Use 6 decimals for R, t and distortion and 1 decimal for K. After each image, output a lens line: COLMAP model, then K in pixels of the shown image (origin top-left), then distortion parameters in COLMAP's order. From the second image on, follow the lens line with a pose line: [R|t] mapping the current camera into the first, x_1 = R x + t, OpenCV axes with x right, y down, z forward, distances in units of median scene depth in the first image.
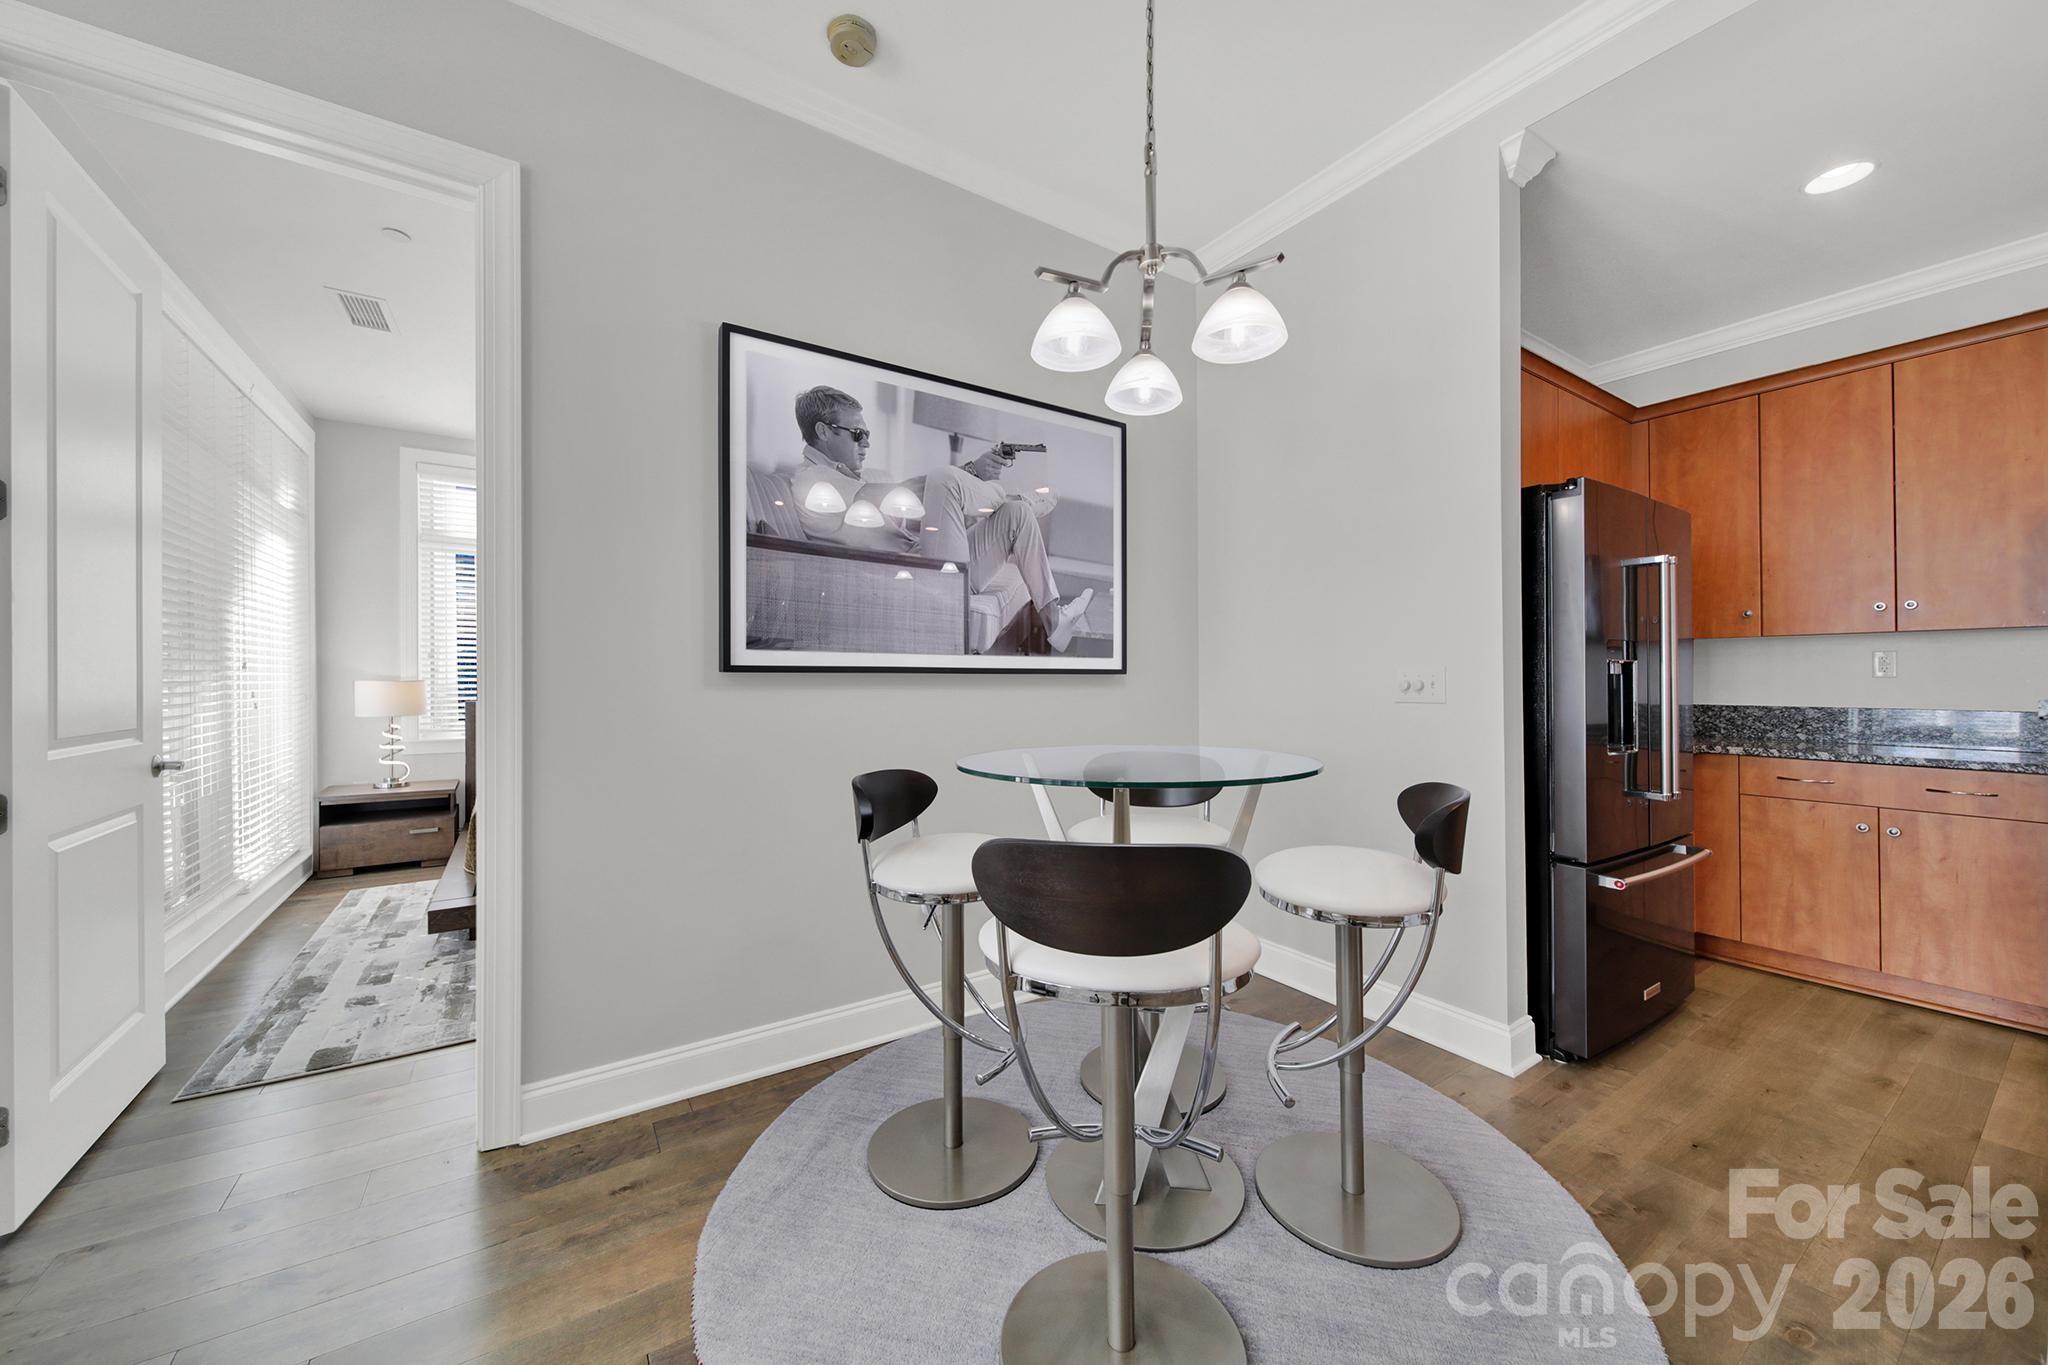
lens RADIAL K [[738.2, 0, 1025.4], [0, 738.2, 678.0], [0, 0, 1]] dist [0.002713, -0.001989]
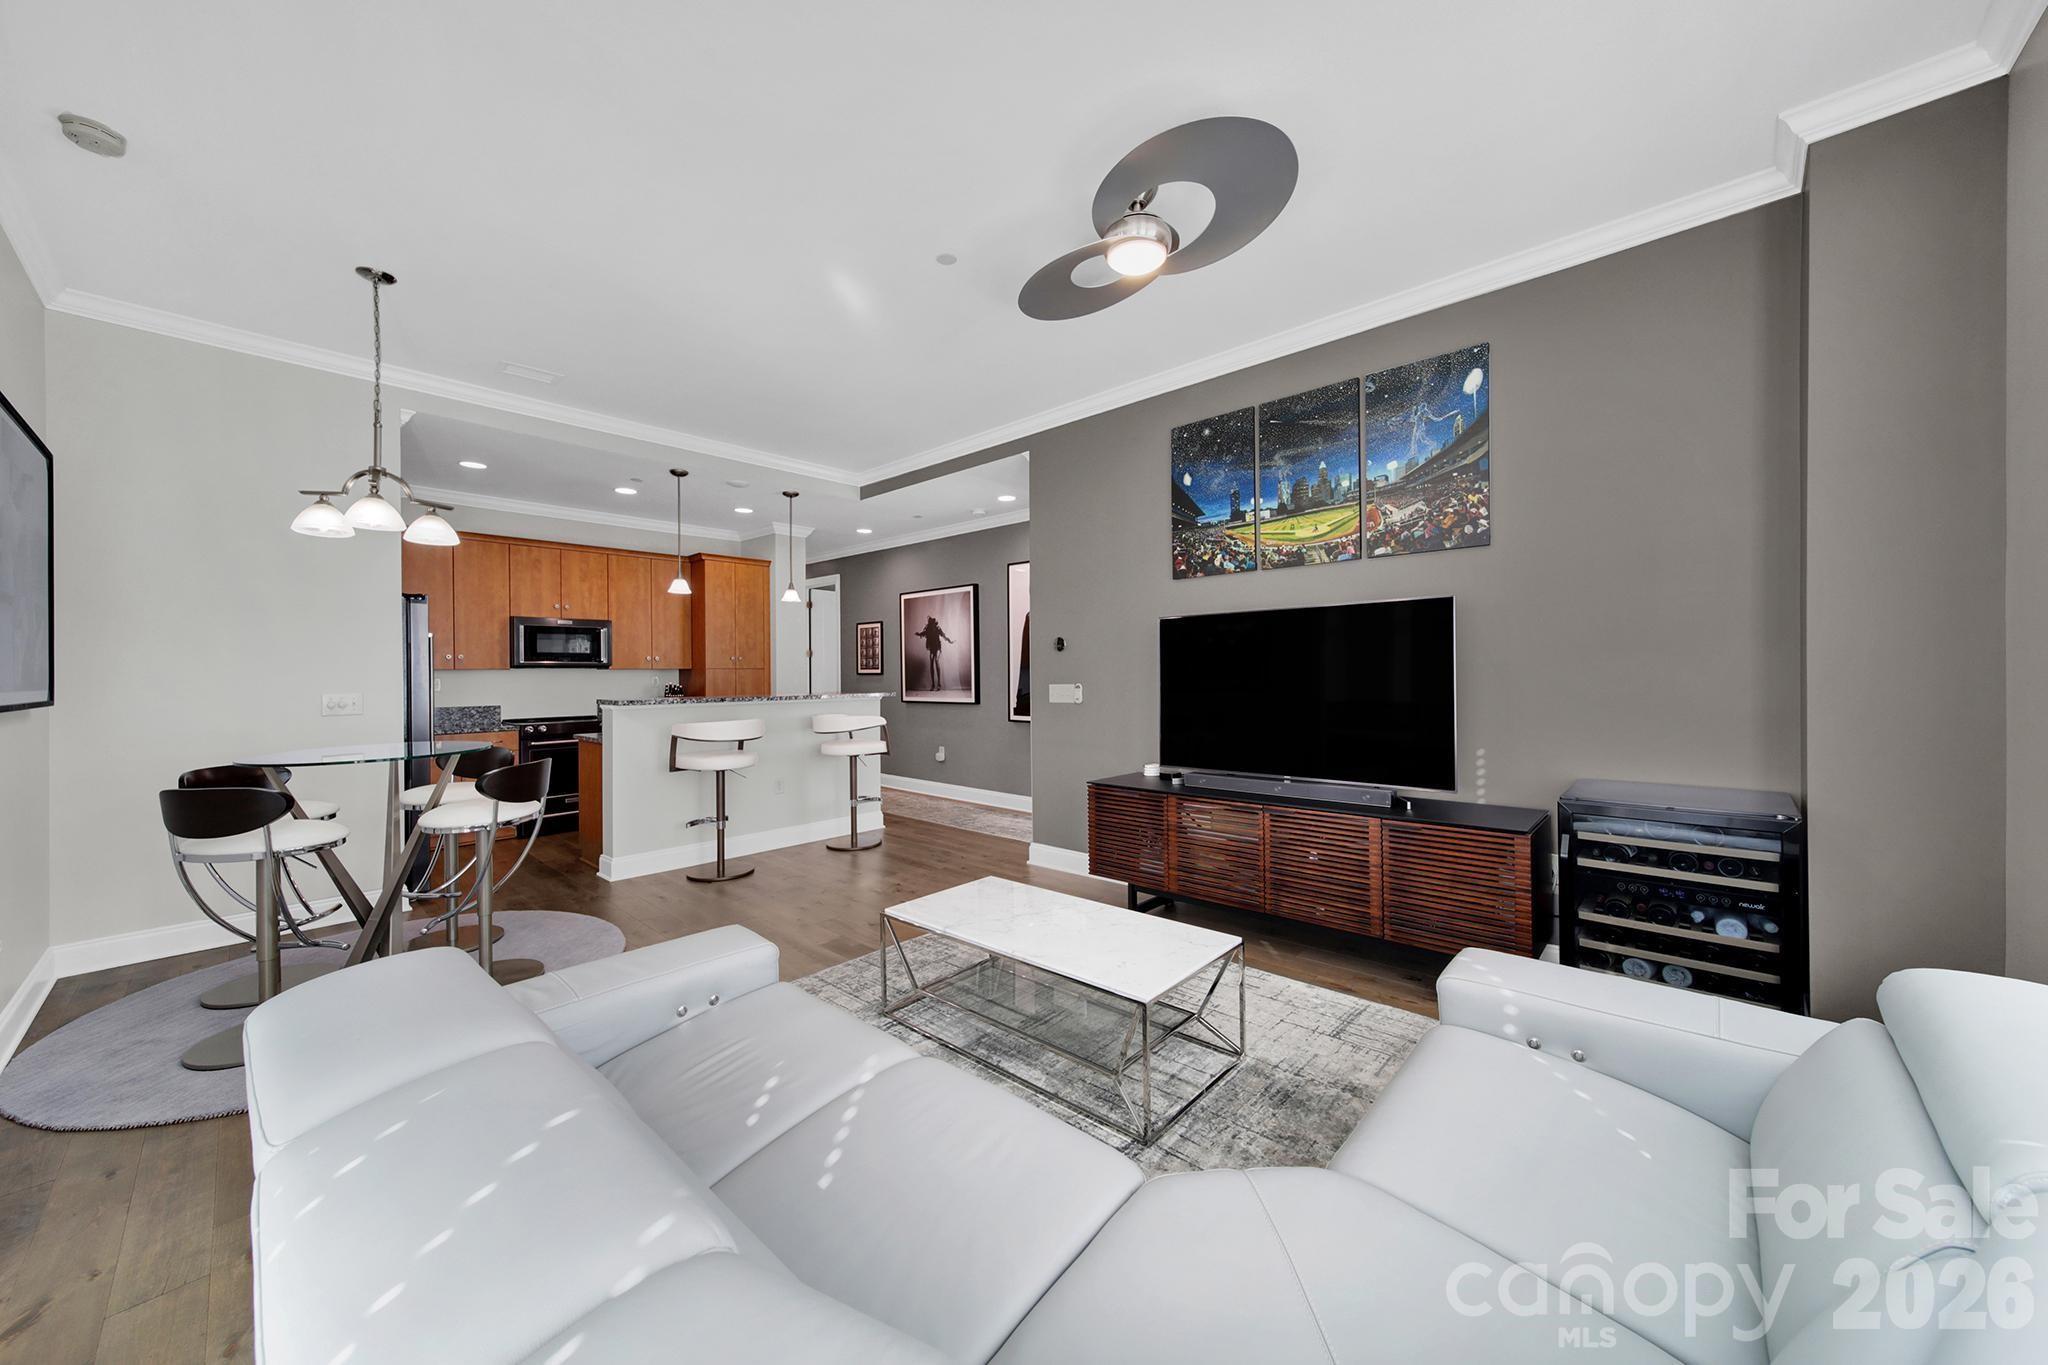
lens RADIAL K [[738.2, 0, 1010.0], [0, 738.2, 675.6], [0, 0, 1]] dist [0.002713, -0.001989]
pose [[-0.215908, -0.001787, 0.976412, -1.366412], [0.006159, 0.999976, 0.003192, -0.047458], [-0.976394, 0.006703, -0.215892, -0.083394]]
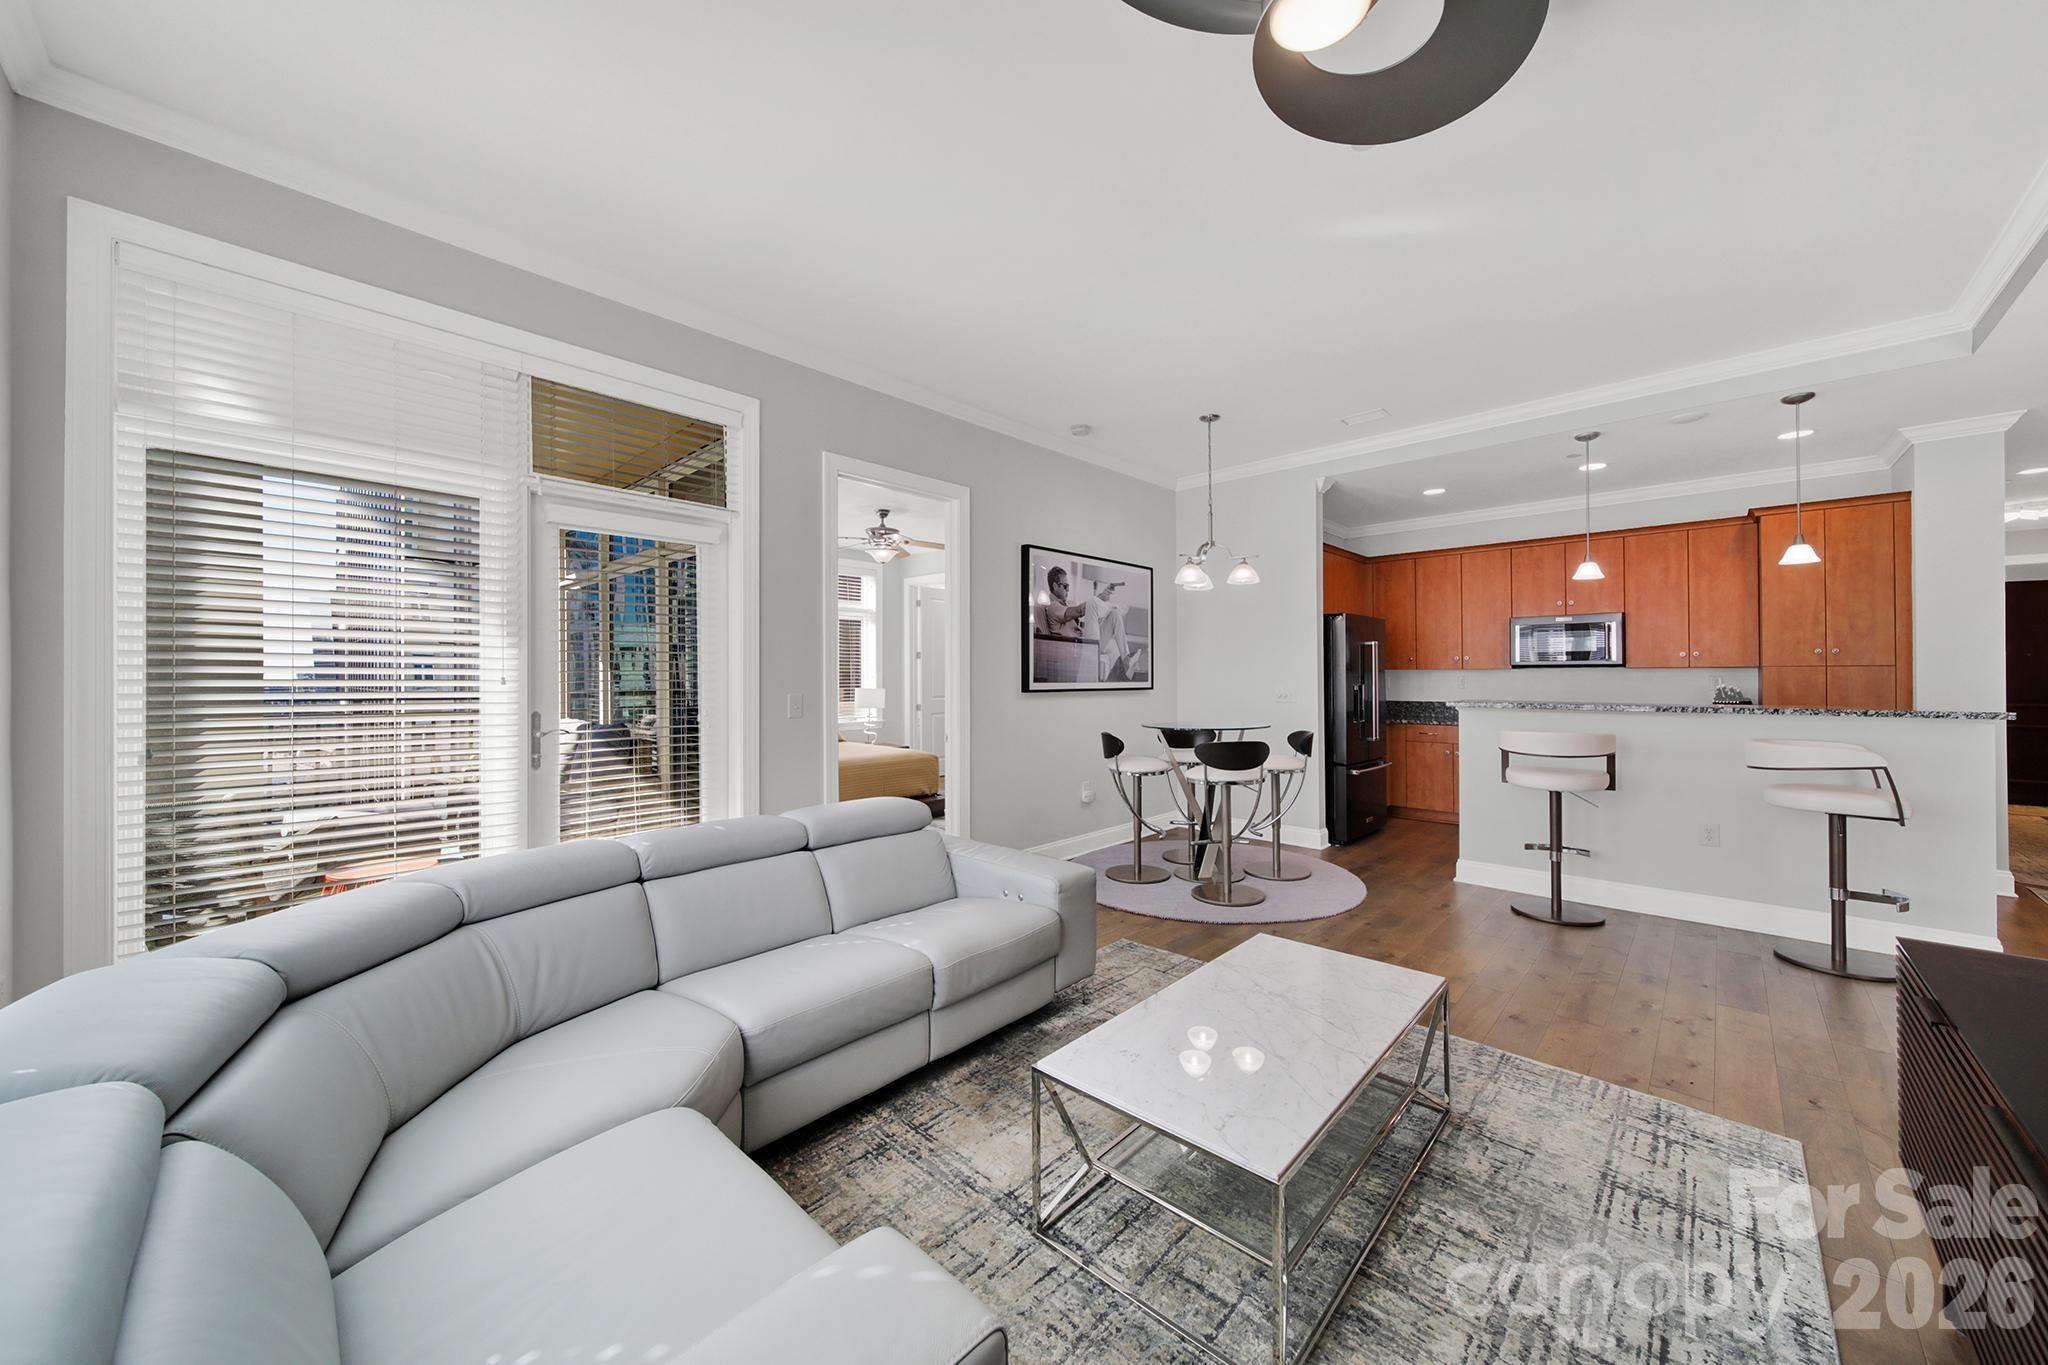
lens RADIAL K [[738.2, 0, 1038.5], [0, 738.2, 675.8], [0, 0, 1]] dist [0.002713, -0.001989]
pose [[0.969318, -0.002033, 0.245800, -0.792585], [0.001770, 0.999998, 0.001294, -0.054371], [-0.245802, -0.000819, 0.969320, -1.070606]]
